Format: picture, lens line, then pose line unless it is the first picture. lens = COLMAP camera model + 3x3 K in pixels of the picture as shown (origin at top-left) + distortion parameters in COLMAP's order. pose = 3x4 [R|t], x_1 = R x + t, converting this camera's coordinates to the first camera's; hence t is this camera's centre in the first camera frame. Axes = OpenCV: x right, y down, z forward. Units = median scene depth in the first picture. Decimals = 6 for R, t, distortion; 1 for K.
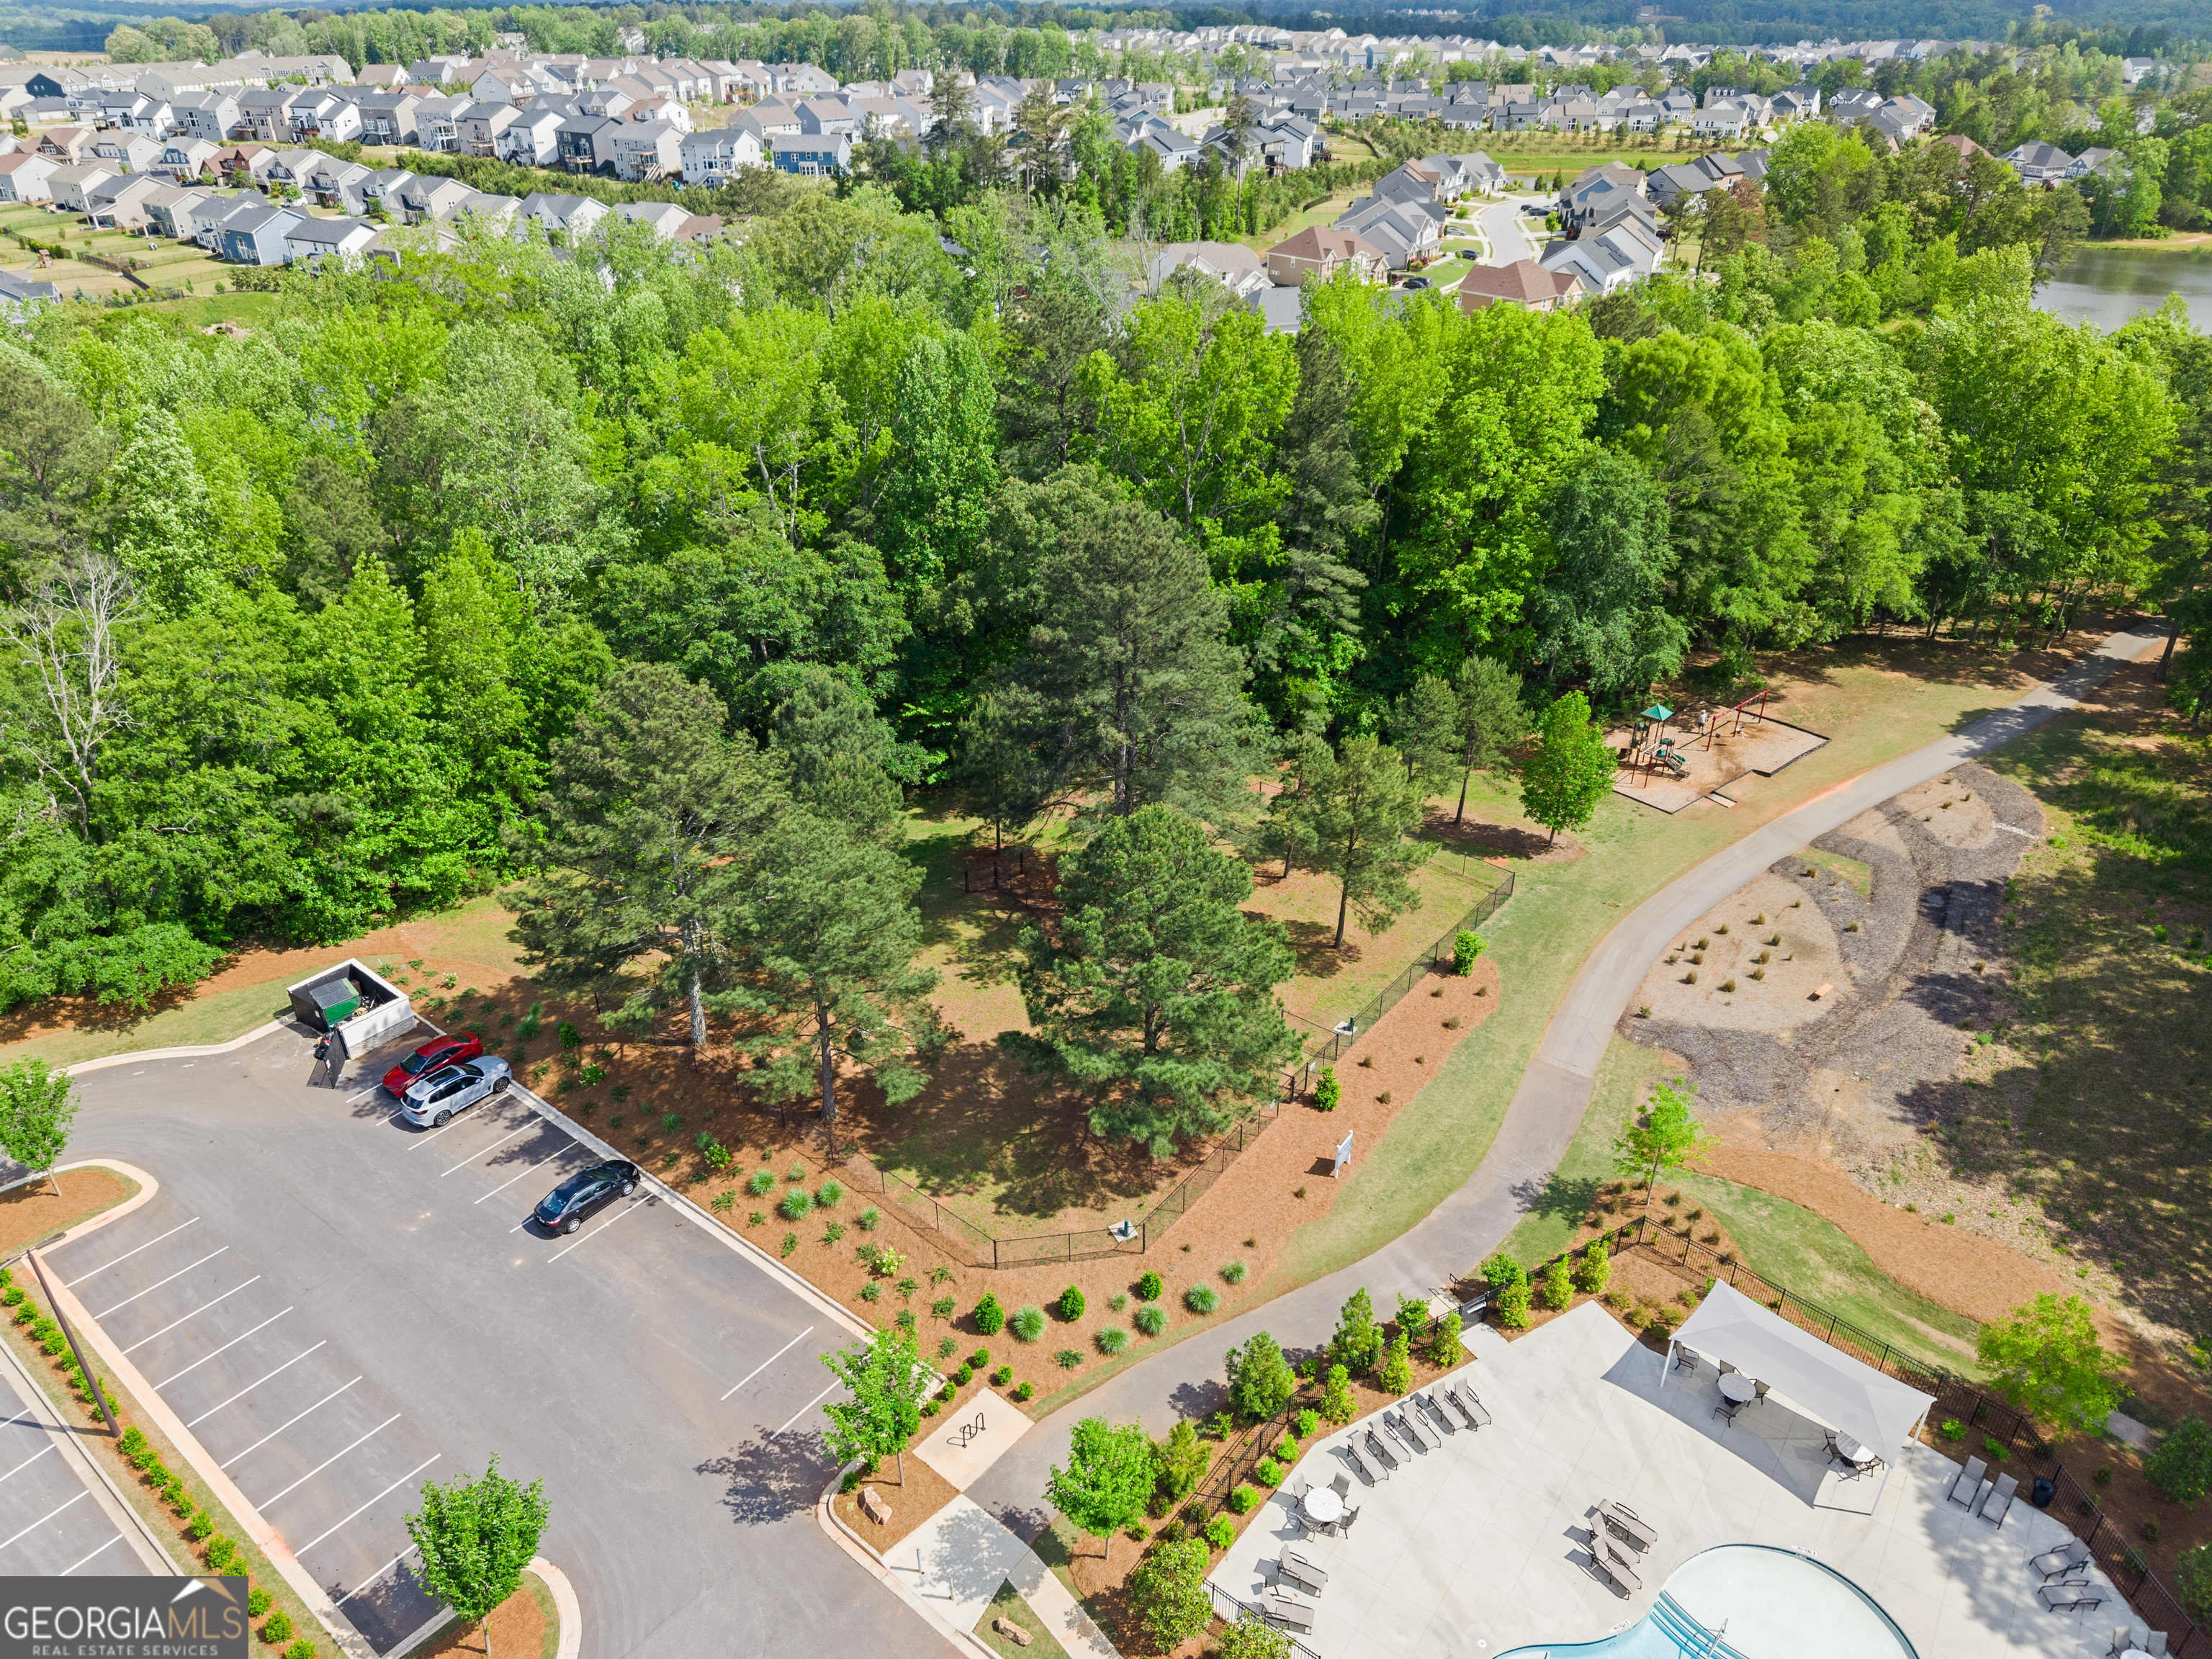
lens RADIAL K [[1486.2, 0, 1106.1], [0, 1486.2, 841.6], [0, 0, 1]] dist [0.027409, -0.019877]
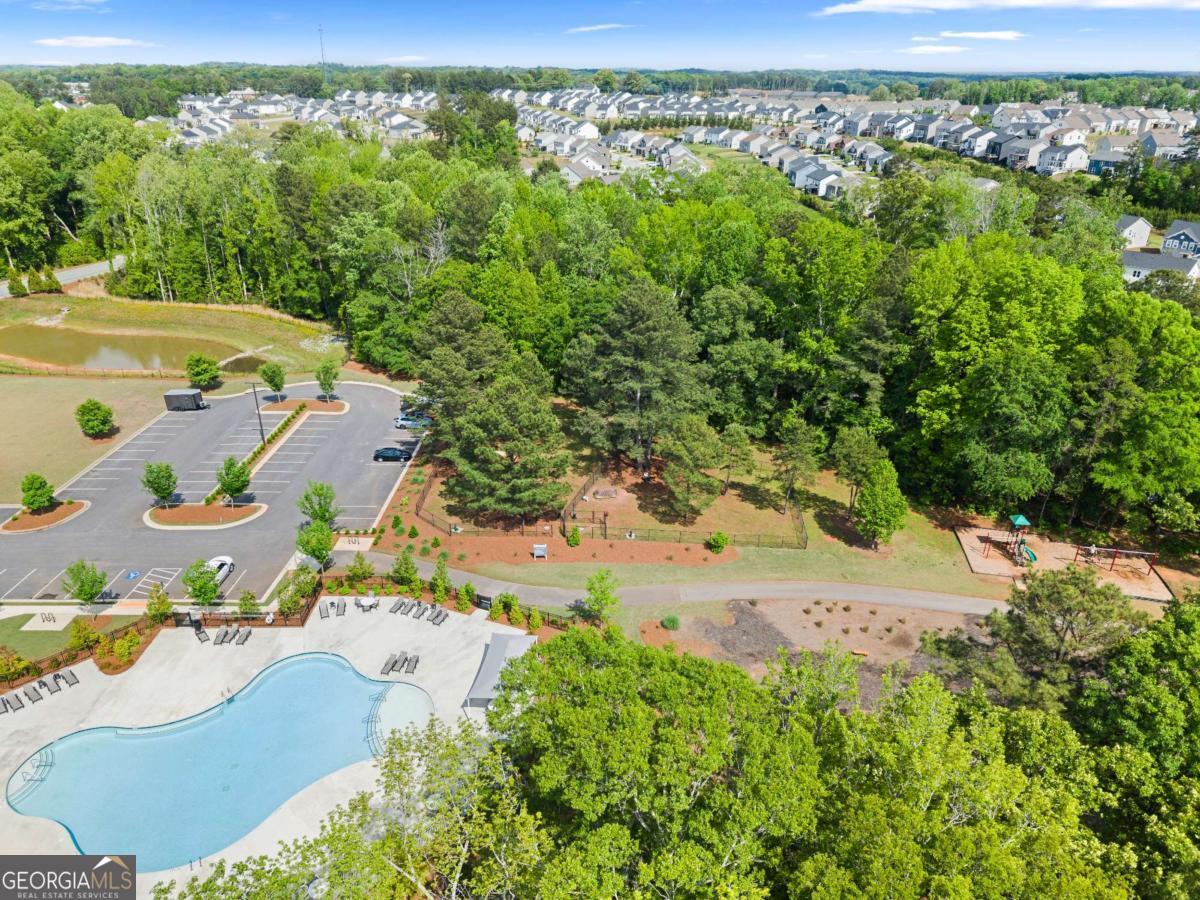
lens RADIAL K [[806.3, 0, 600.1], [0, 806.3, 456.6], [0, 0, 1]] dist [0.027409, -0.019877]
pose [[0.622085, 0.349393, -0.700667, 0.299162], [-0.398749, 0.911535, 0.100516, -0.025665], [0.673802, 0.216861, 0.706373, 0.040480]]
